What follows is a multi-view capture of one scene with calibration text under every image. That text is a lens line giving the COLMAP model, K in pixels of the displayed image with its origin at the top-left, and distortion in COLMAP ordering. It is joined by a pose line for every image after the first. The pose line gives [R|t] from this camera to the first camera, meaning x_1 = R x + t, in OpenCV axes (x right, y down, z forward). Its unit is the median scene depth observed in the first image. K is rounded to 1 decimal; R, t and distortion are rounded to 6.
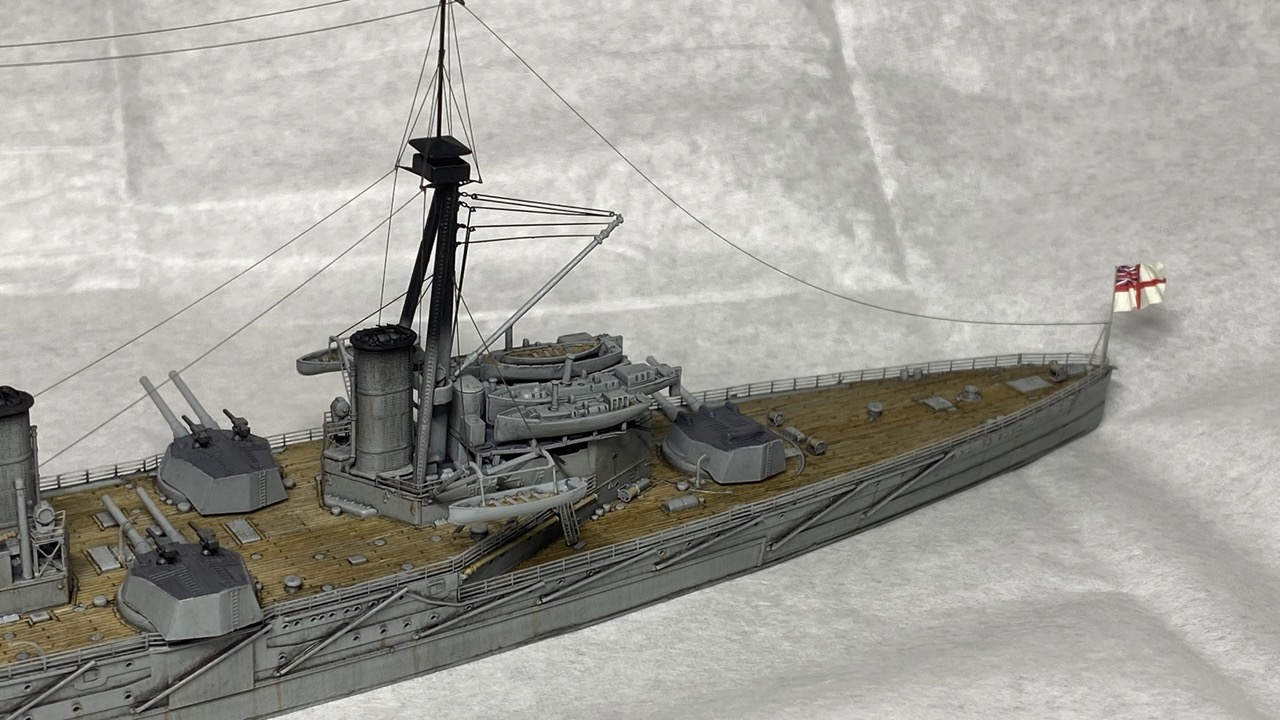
lens RADIAL K [[2150.5, 0, 640.0], [0, 2150.5, 360.0], [0, 0, 1]] dist [0.221418, -0.931511]
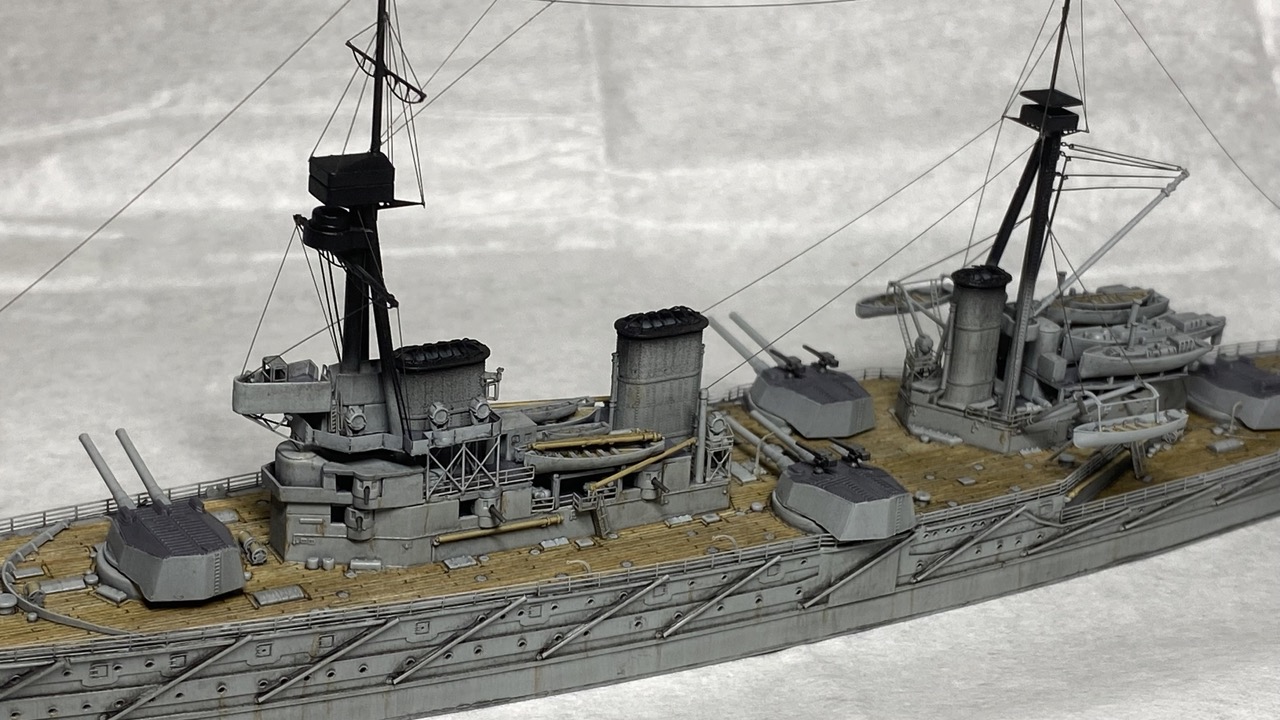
lens RADIAL K [[2150.5, 0, 640.0], [0, 2150.5, 360.0], [0, 0, 1]] dist [0.221418, -0.931511]
pose [[0.999717, 0.023092, -0.005667, -0.272367], [-0.023194, 0.999556, -0.018693, 0.053084], [0.005232, 0.018819, 0.999809, -0.071124]]
